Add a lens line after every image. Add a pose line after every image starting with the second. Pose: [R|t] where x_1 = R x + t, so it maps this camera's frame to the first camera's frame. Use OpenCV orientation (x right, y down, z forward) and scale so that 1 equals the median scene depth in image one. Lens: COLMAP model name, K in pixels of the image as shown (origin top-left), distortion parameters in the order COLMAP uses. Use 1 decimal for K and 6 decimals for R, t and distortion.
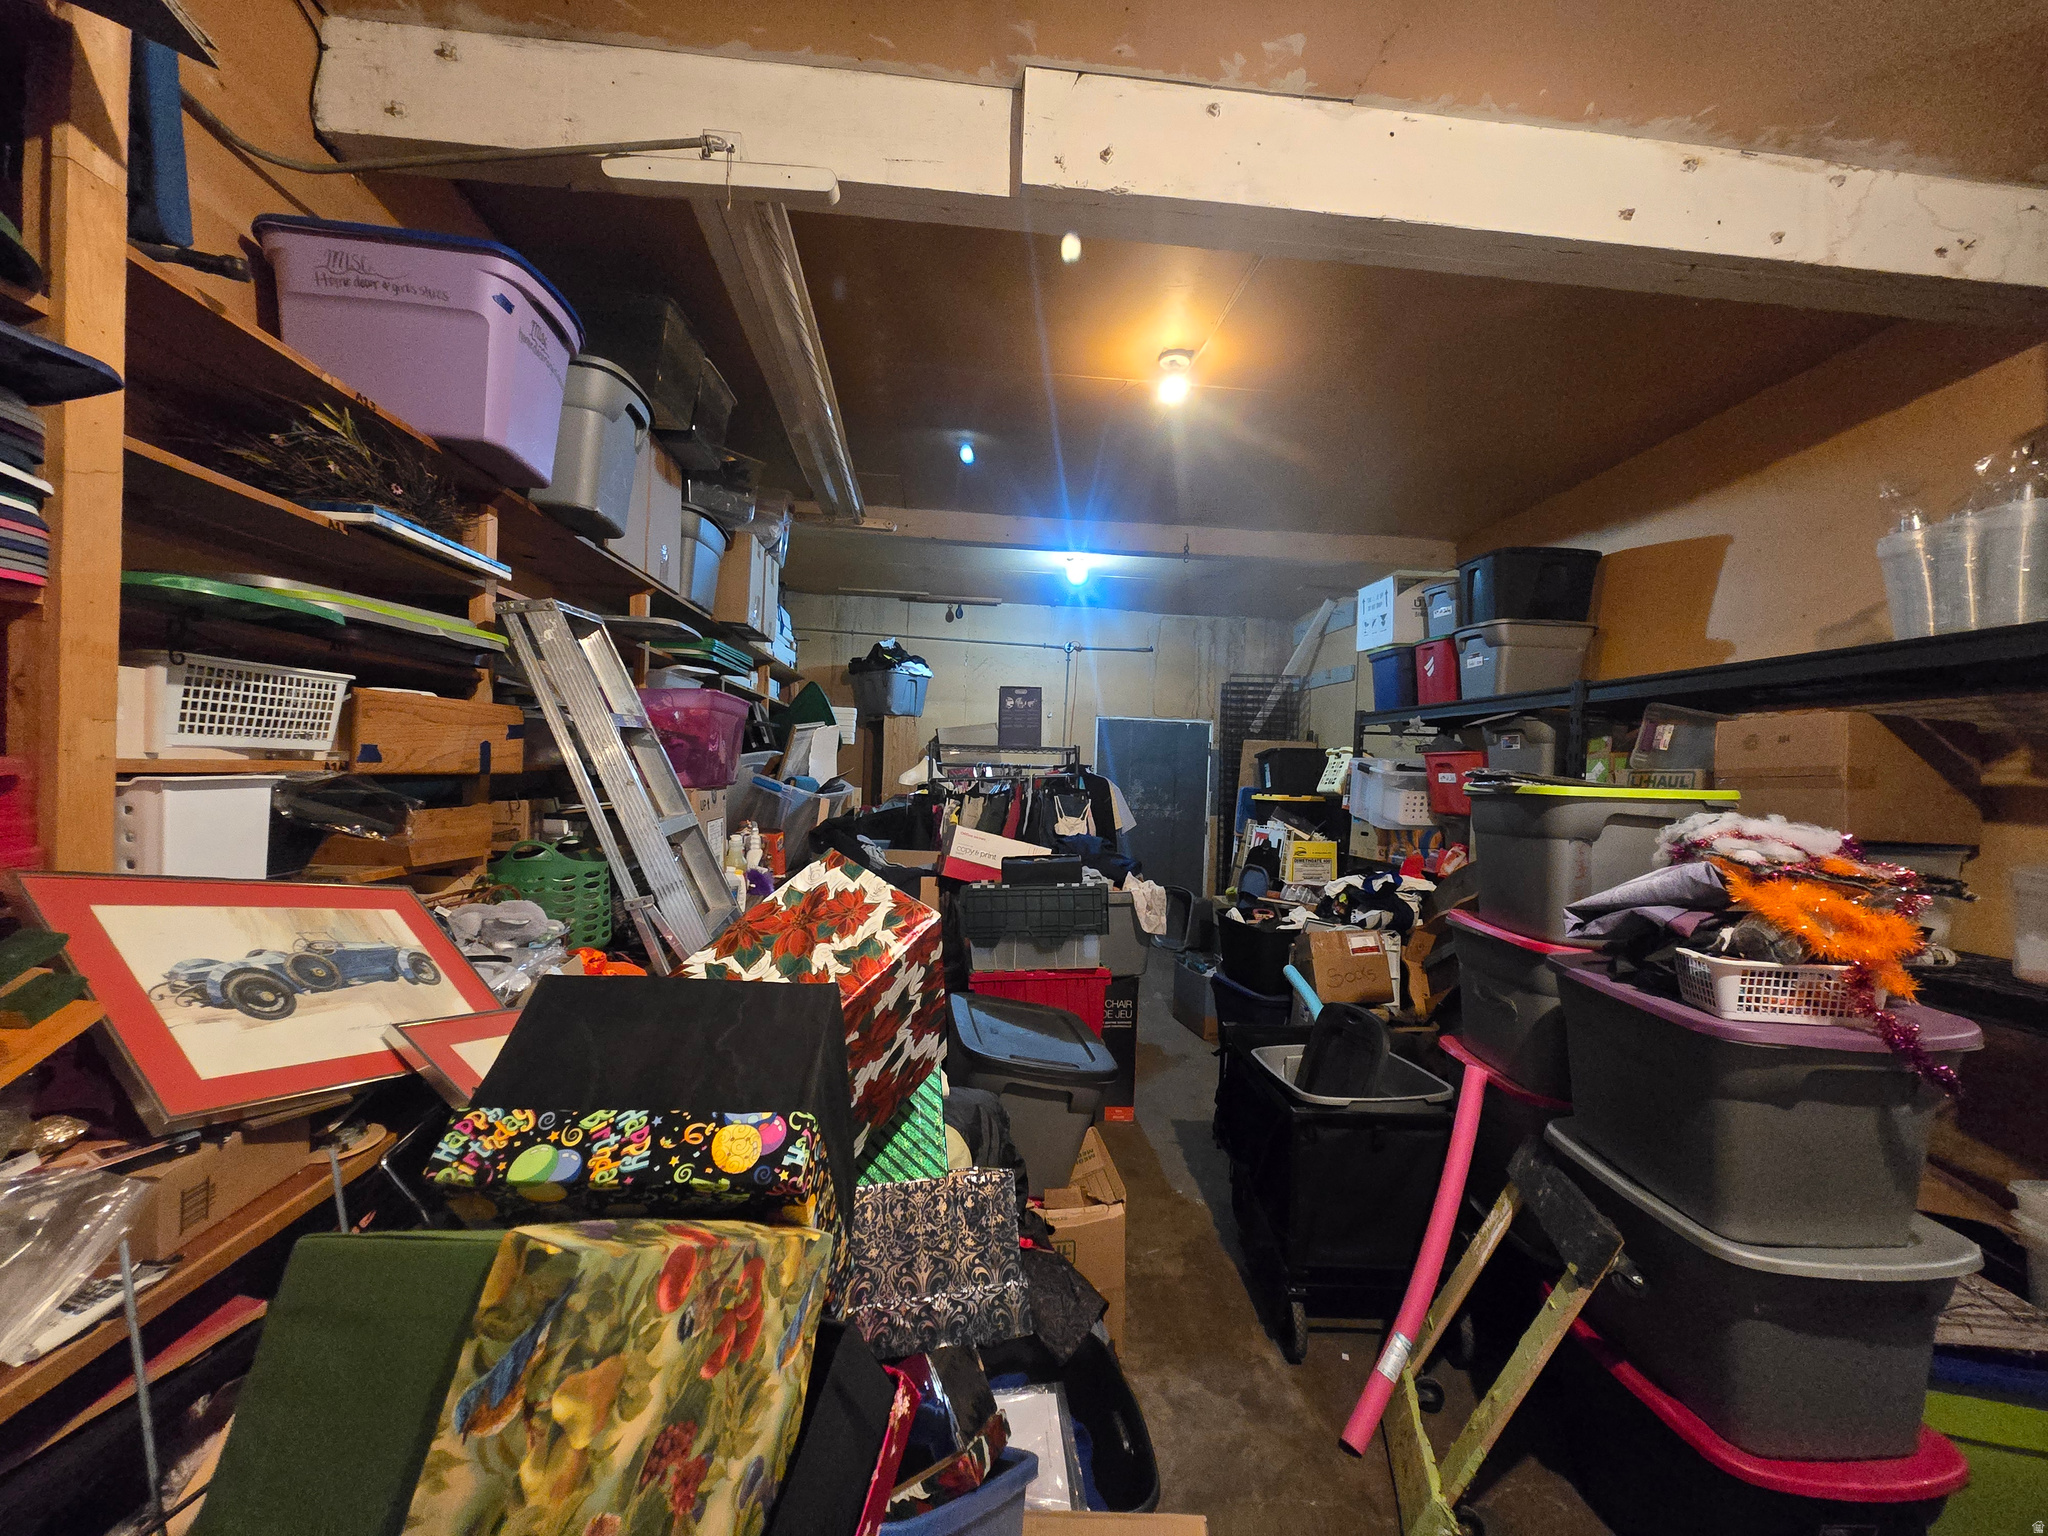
lens RADIAL K [[841.5, 0, 1024.0], [0, 841.5, 768.0], [0, 0, 1]] dist [-0.004067, 0.000249]
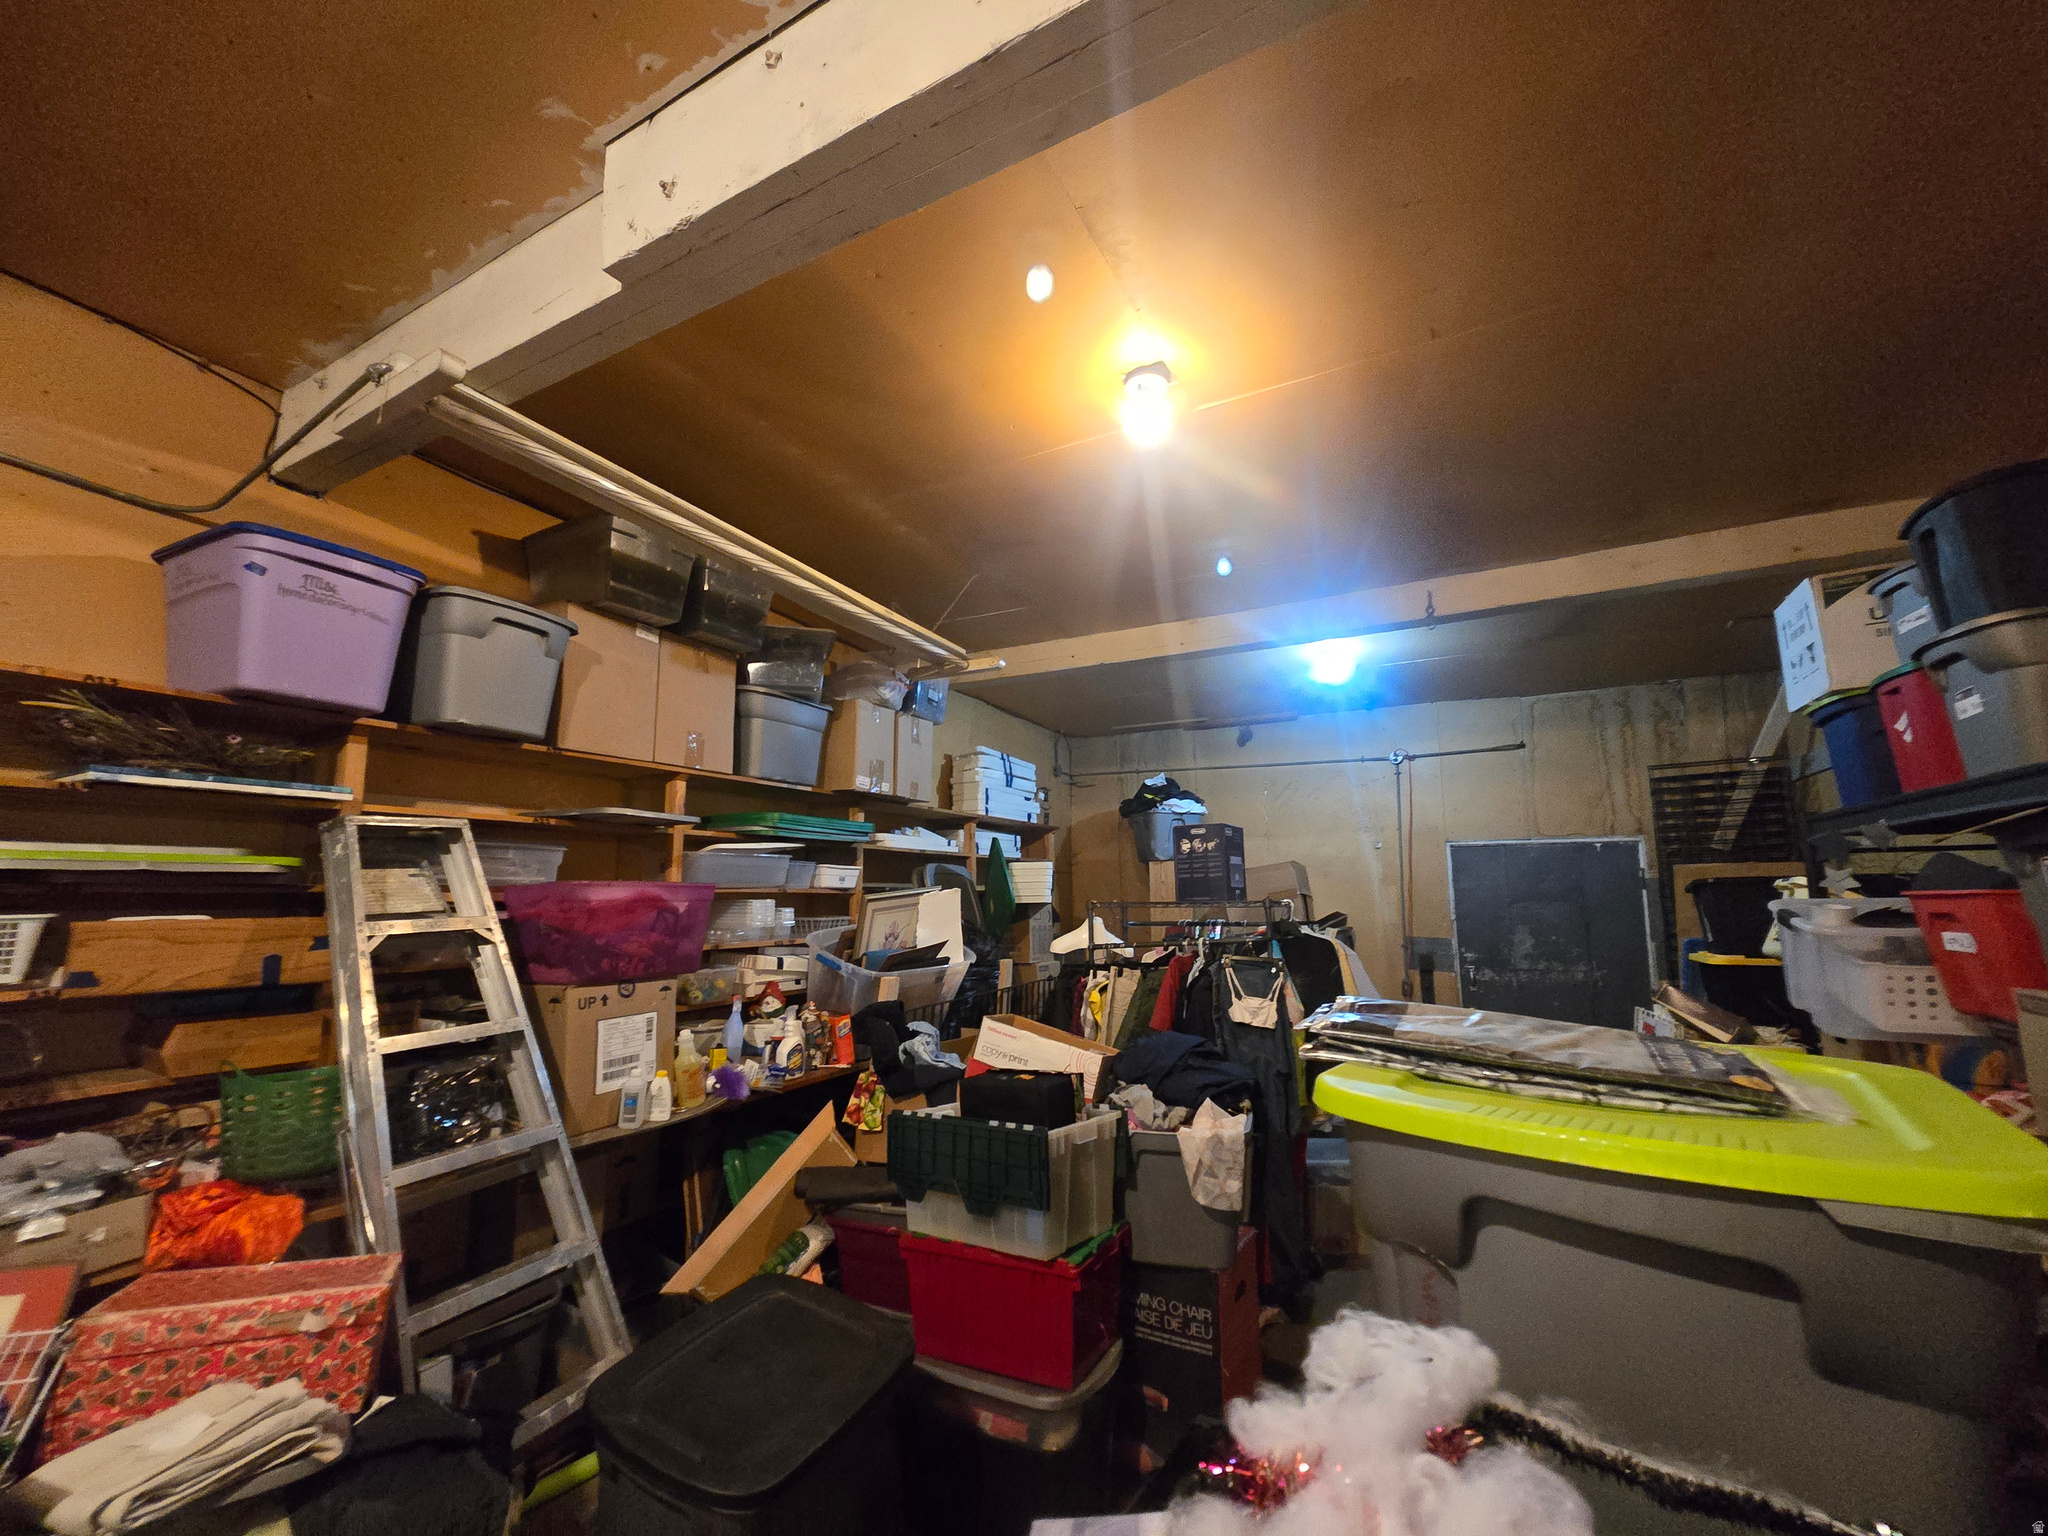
lens RADIAL K [[841.5, 0, 1024.0], [0, 841.5, 768.0], [0, 0, 1]] dist [-0.004067, 0.000249]
pose [[0.825409, -0.119411, -0.551762, 0.305330], [0.032418, 0.985786, -0.164847, -0.023712], [0.563604, 0.118179, 0.817548, 0.251925]]
